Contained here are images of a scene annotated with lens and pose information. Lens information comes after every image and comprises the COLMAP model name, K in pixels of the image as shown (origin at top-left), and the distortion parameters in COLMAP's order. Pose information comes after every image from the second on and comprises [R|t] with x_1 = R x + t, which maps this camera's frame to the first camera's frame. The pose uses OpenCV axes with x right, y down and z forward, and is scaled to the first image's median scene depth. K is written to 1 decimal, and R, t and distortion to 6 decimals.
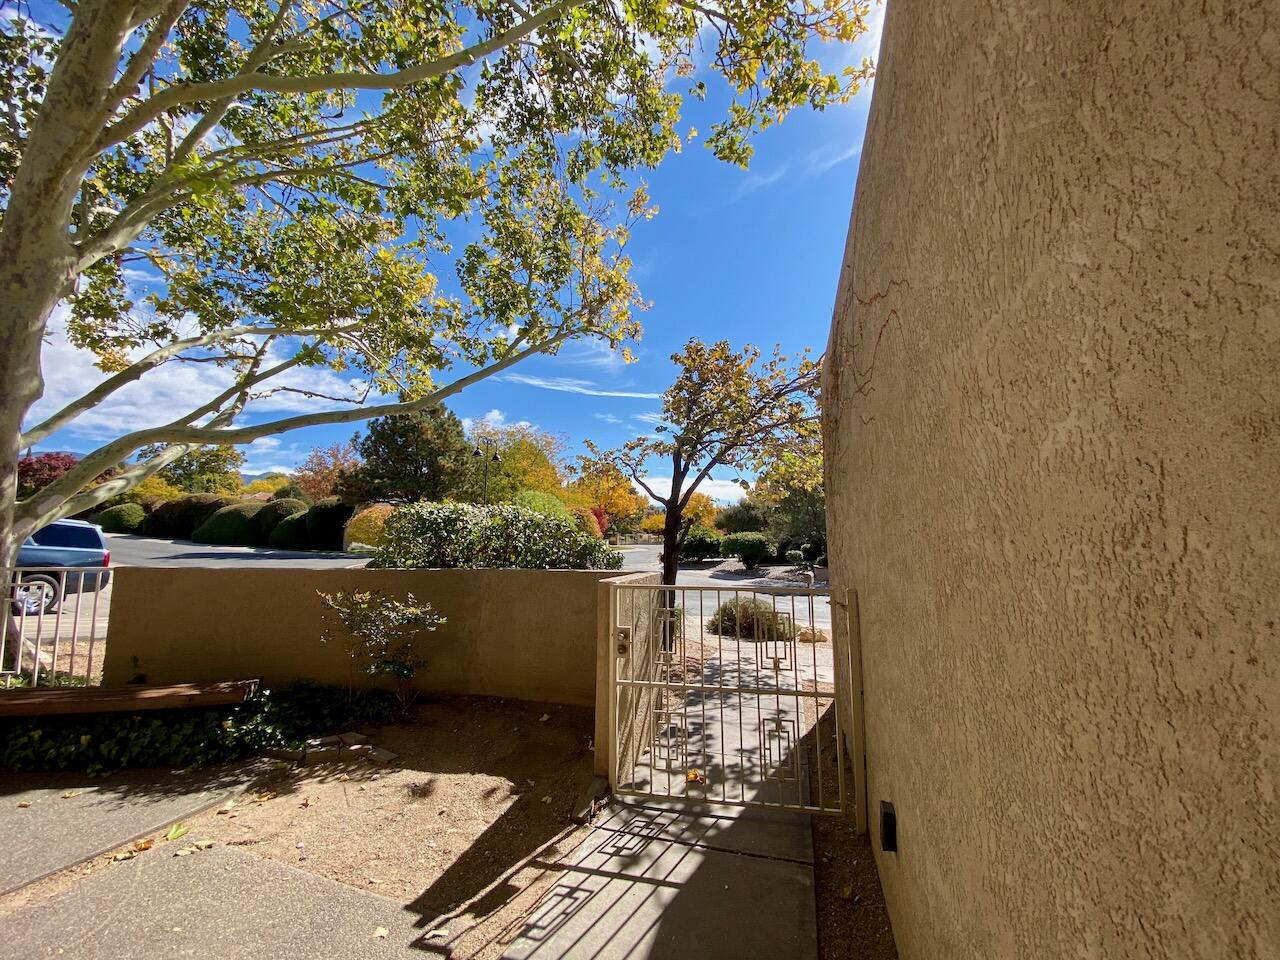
lens RADIAL K [[536.9, 0, 634.9], [0, 536.9, 471.0], [0, 0, 1]] dist [0.015902, -0.018929]
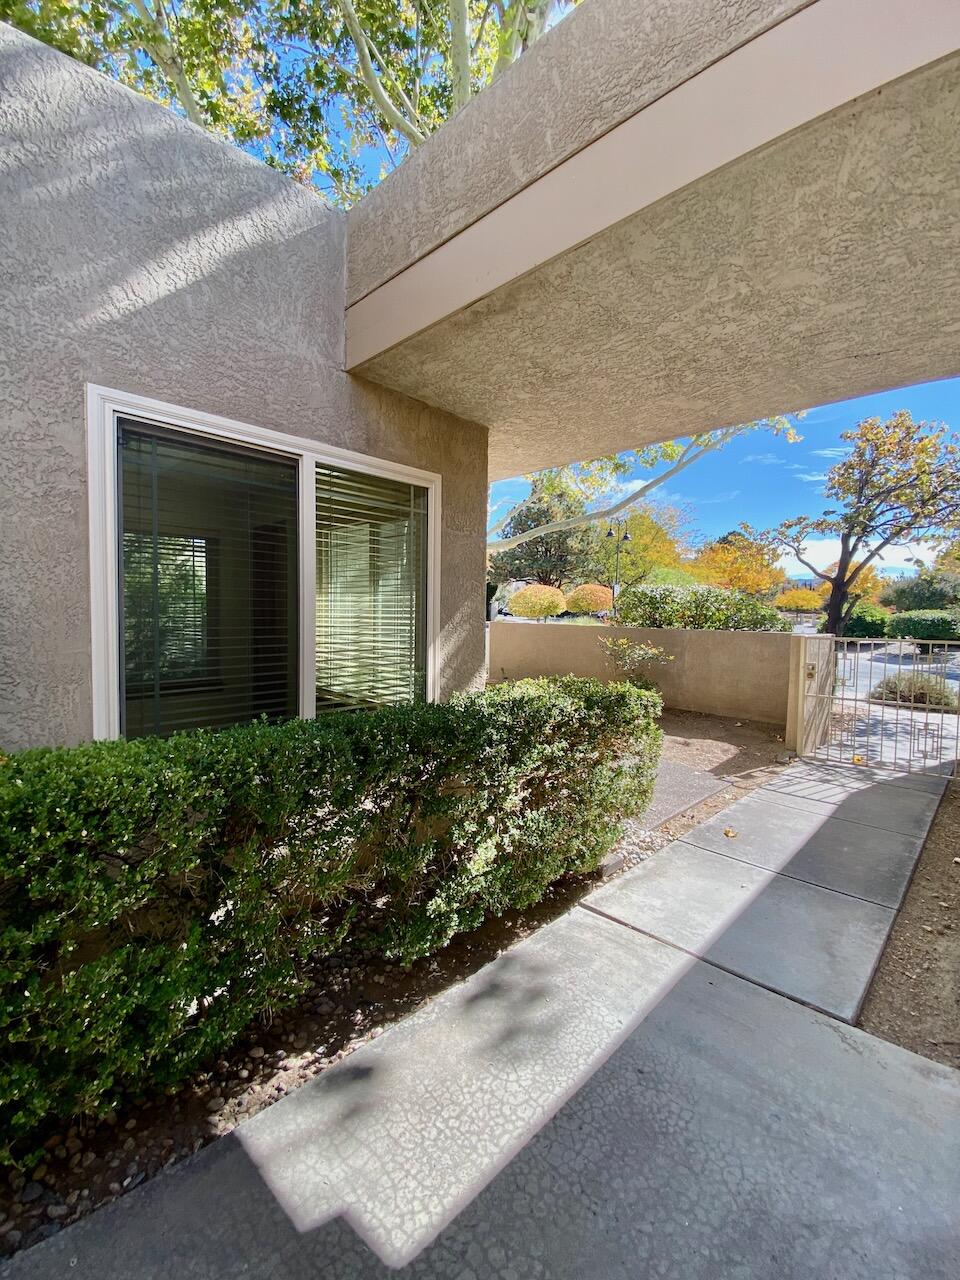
lens RADIAL K [[536.9, 0, 484.8], [0, 536.9, 637.9], [0, 0, 1]] dist [0.015902, -0.018929]
pose [[0.885468, 0.031793, -0.463612, -0.048729], [0.045806, 0.986827, 0.155160, -0.025206], [0.462438, -0.158625, 0.872347, -0.285773]]
